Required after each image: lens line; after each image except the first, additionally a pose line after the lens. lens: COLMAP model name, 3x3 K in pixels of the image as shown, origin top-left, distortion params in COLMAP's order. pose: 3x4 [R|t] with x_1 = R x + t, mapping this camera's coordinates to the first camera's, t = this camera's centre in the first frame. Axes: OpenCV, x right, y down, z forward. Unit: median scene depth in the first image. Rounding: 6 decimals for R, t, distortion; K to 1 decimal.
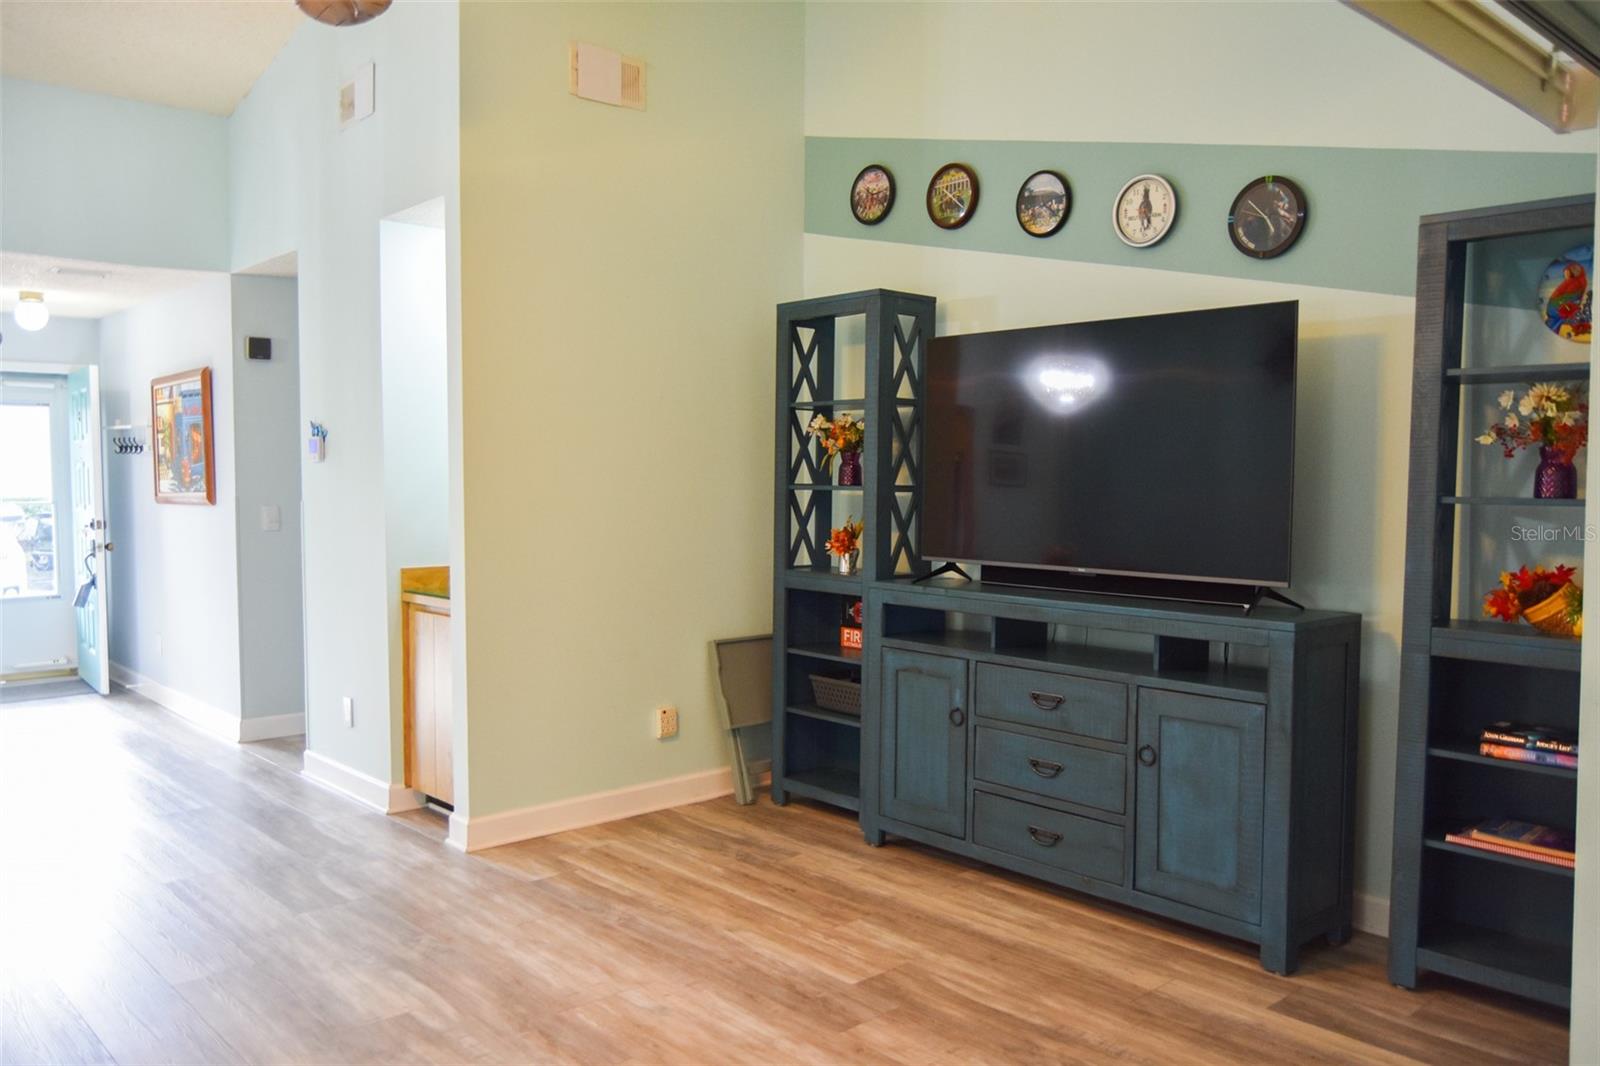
lens RADIAL K [[1229.0, 0, 819.8], [0, 1229.0, 539.2], [0, 0, 1]] dist [-0.013577, -0.003344]
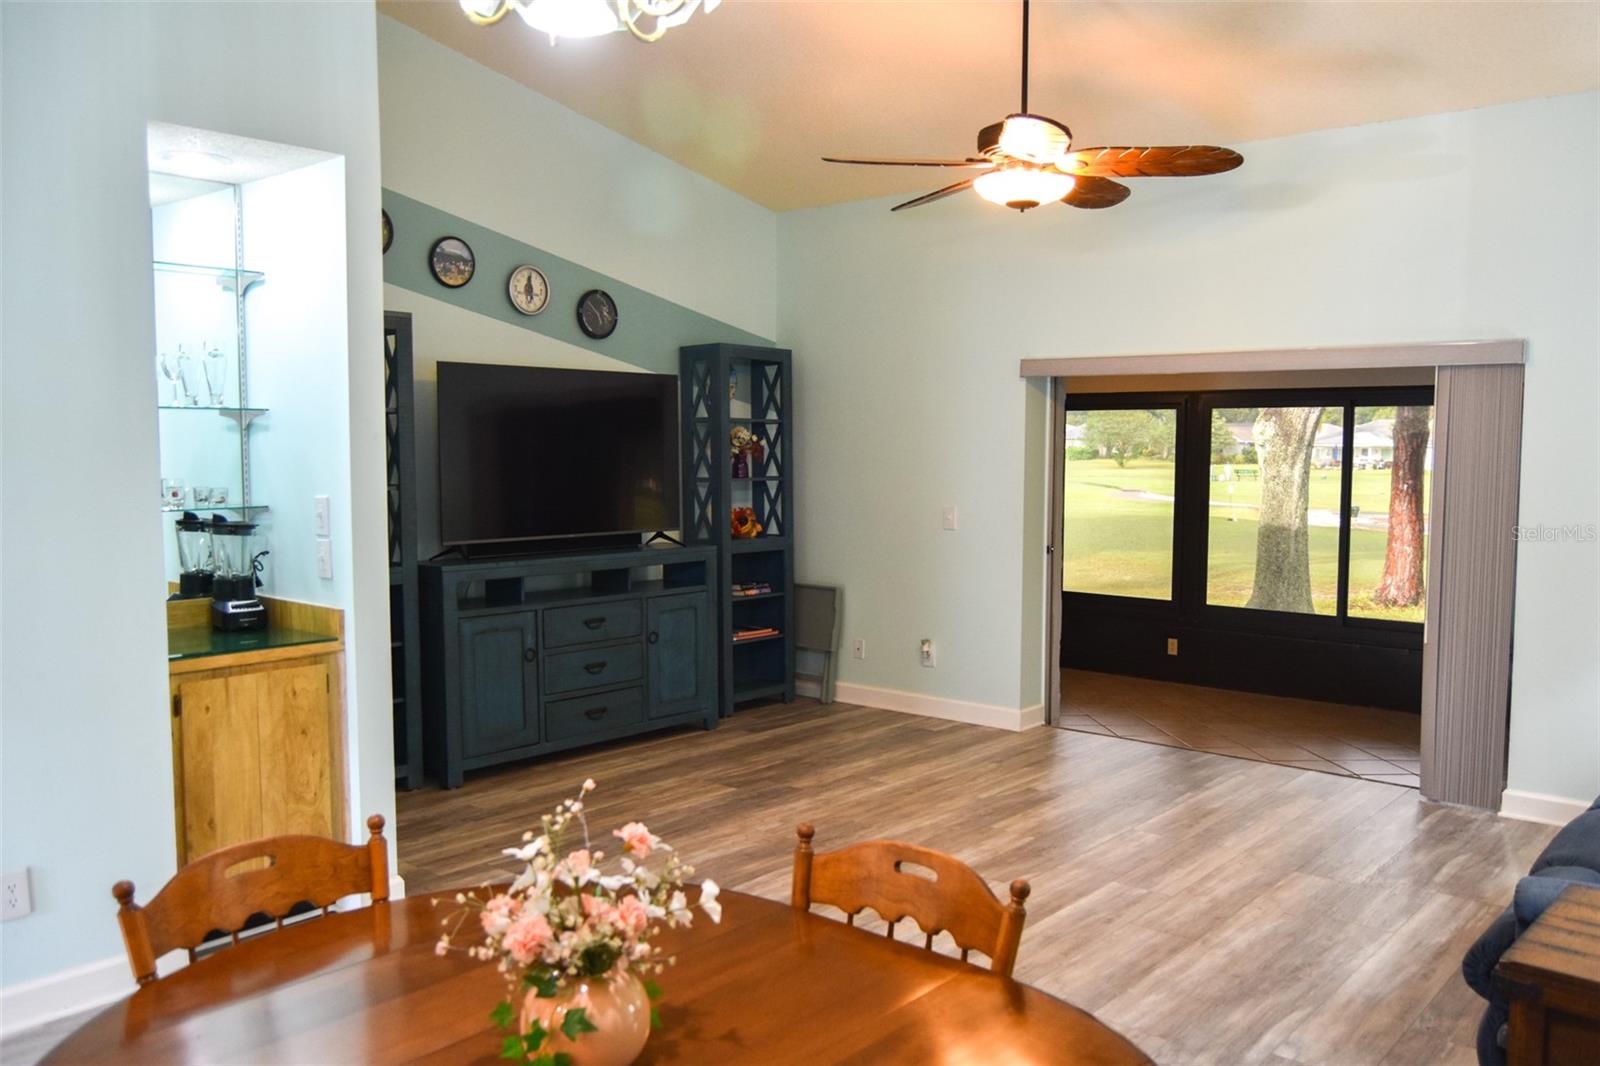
lens RADIAL K [[1229.0, 0, 819.8], [0, 1229.0, 539.2], [0, 0, 1]] dist [-0.013577, -0.003344]
pose [[-0.098363, -0.077254, 0.992147, -1.329674], [0.052359, 0.995200, 0.082683, -0.080222], [-0.993772, 0.060081, -0.093846, 0.866492]]
